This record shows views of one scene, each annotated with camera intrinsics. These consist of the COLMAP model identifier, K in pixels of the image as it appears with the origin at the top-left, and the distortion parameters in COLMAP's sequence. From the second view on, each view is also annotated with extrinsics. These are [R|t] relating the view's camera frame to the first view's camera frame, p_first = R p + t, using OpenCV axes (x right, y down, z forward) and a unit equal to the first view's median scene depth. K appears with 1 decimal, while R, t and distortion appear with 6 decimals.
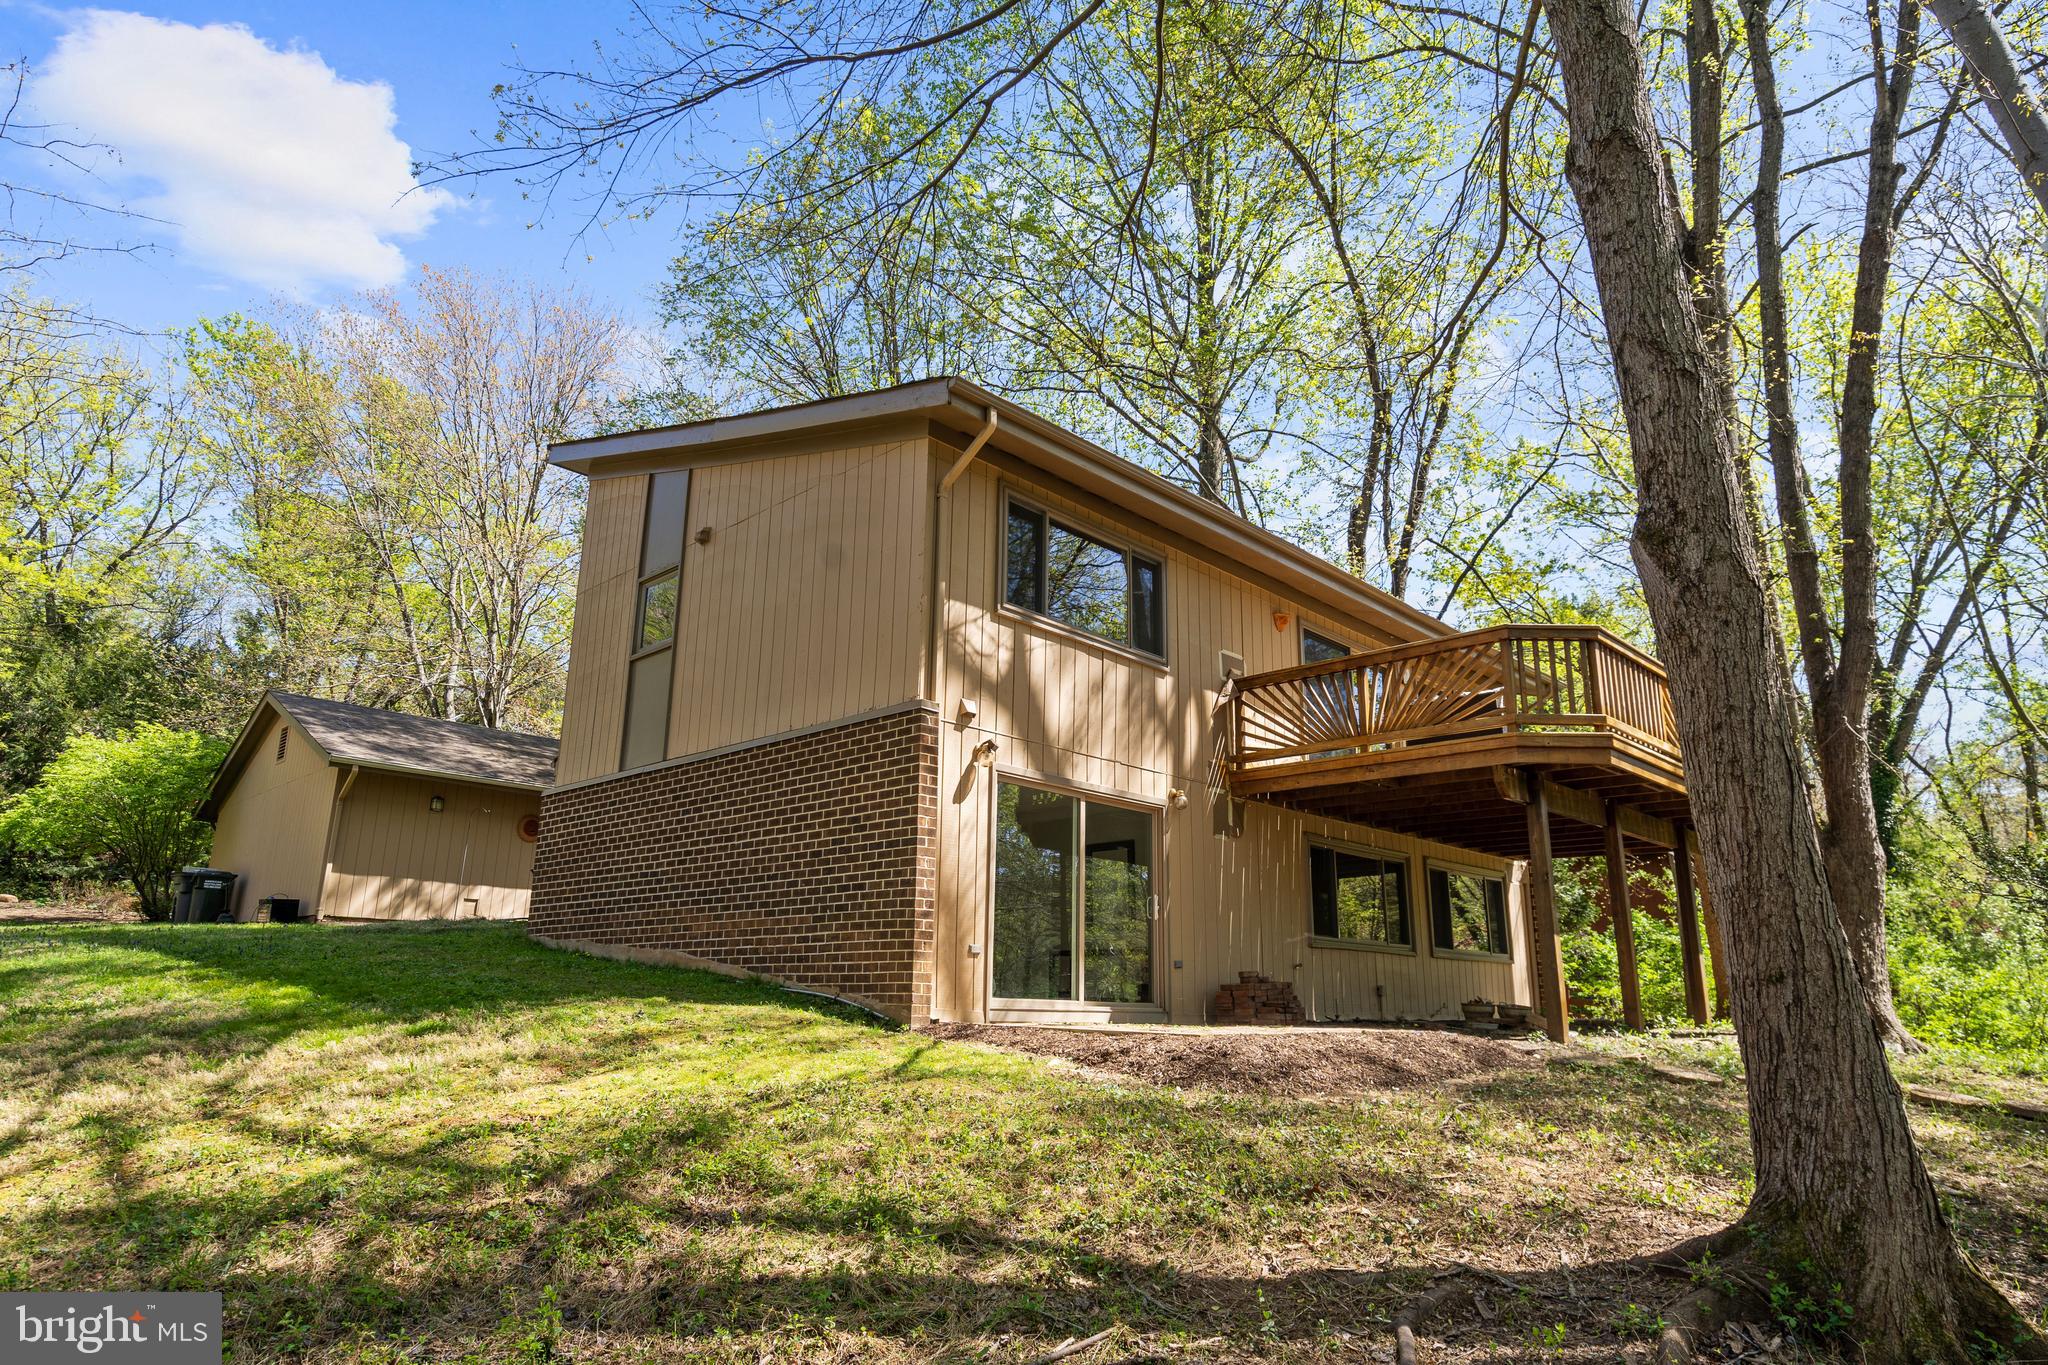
lens RADIAL K [[1212.1, 0, 1023.4], [0, 1212.1, 691.7], [0, 0, 1]] dist [0.003018, -0.002883]
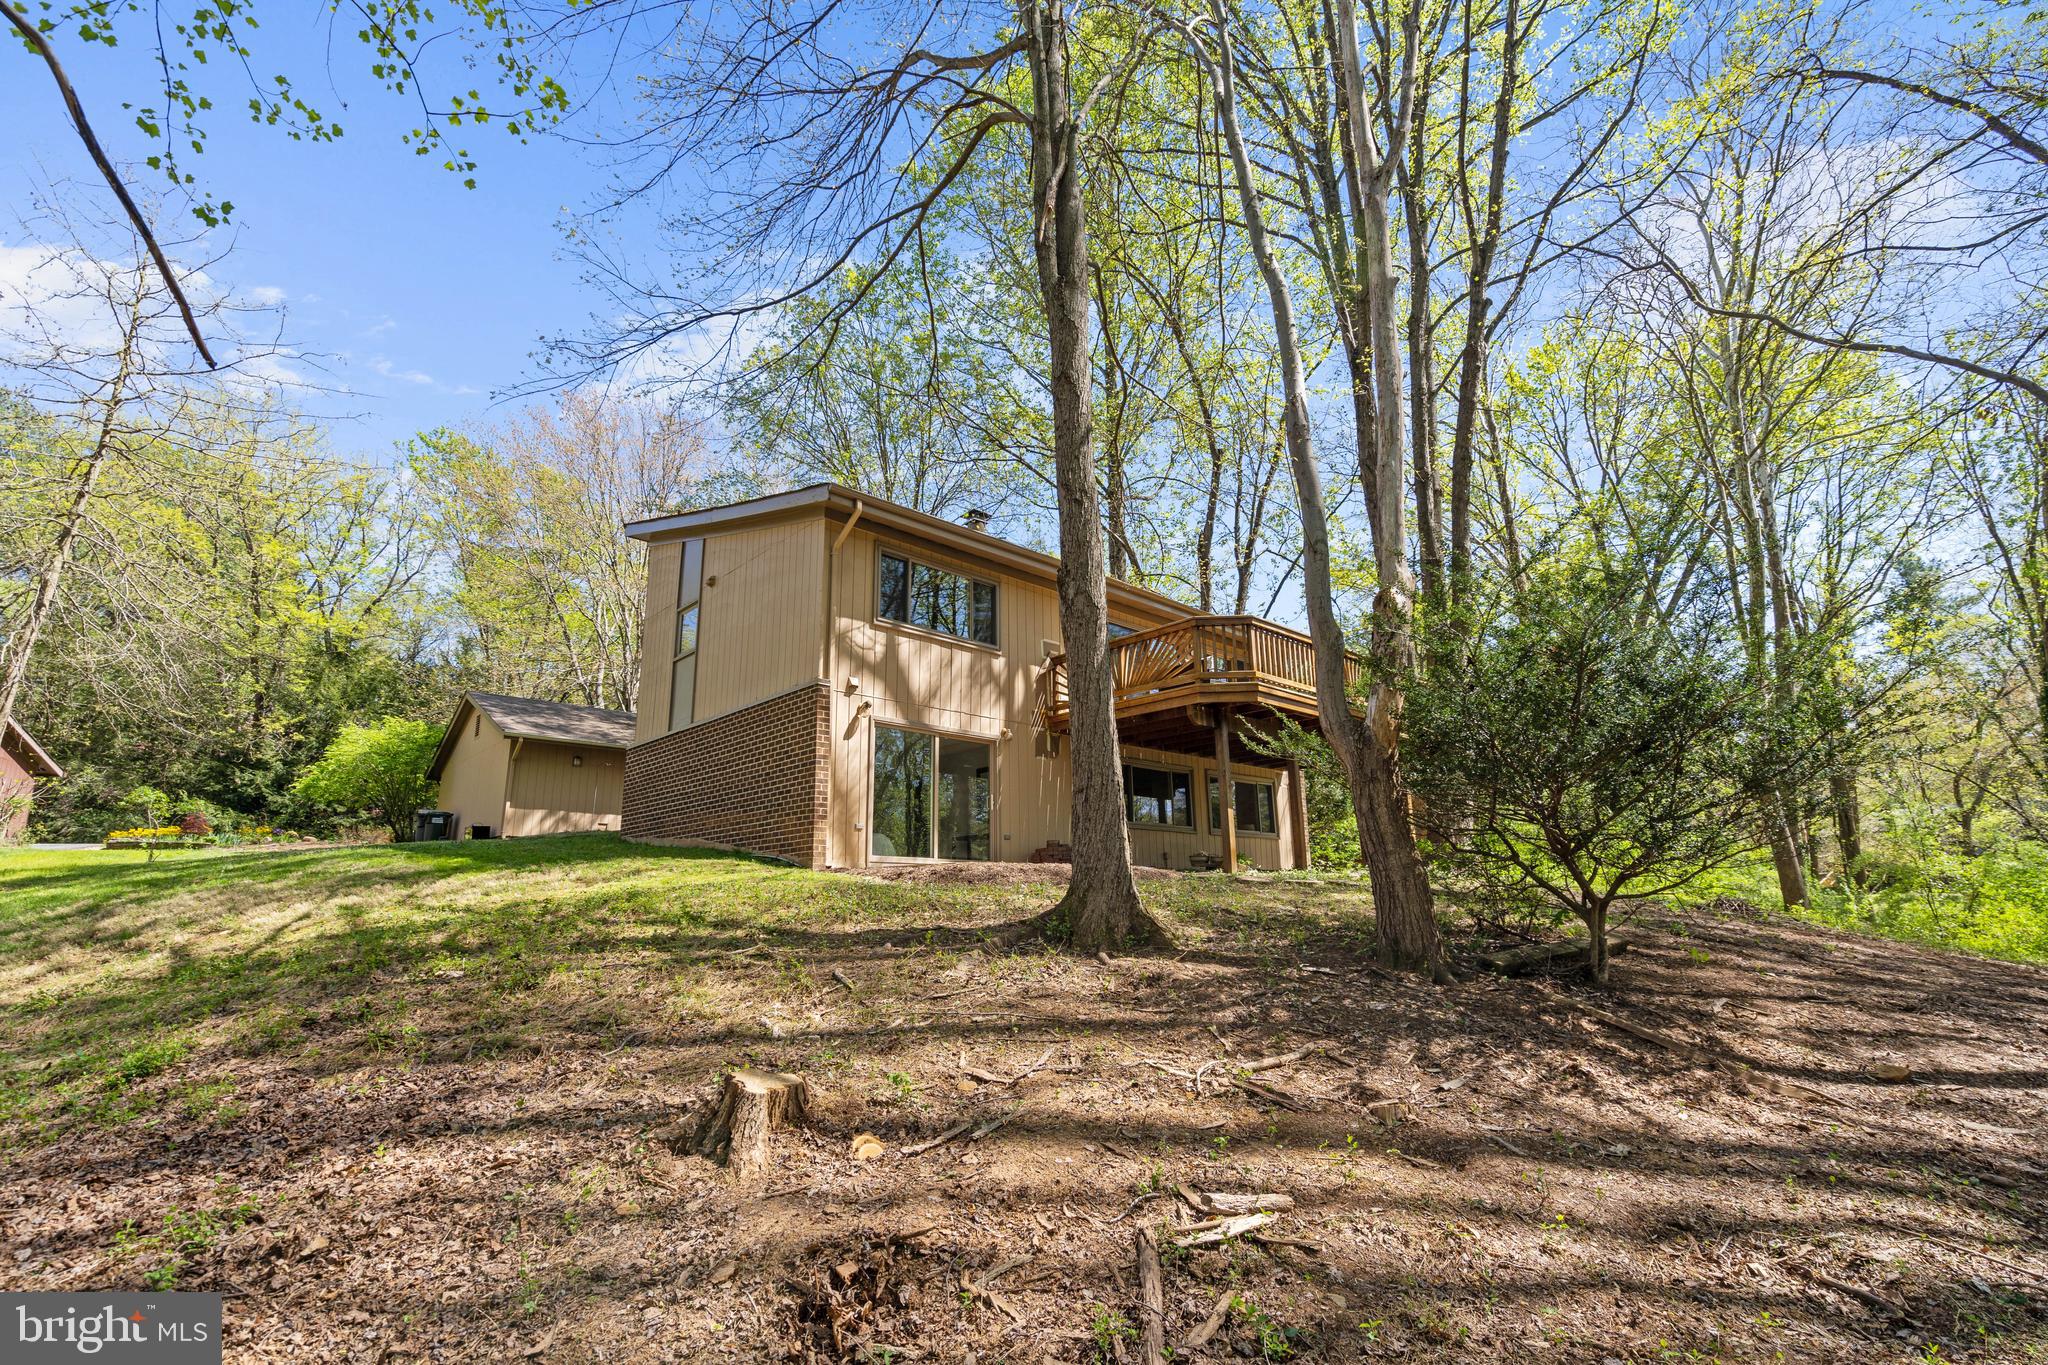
lens RADIAL K [[929.9, 0, 1015.5], [0, 929.9, 695.6], [0, 0, 1]] dist [-0.004028, 0.000185]
pose [[0.998207, -0.040077, -0.044465, 0.181292], [0.041202, 0.998846, 0.024673, 0.007419], [0.043425, -0.026461, 0.998706, -0.201520]]
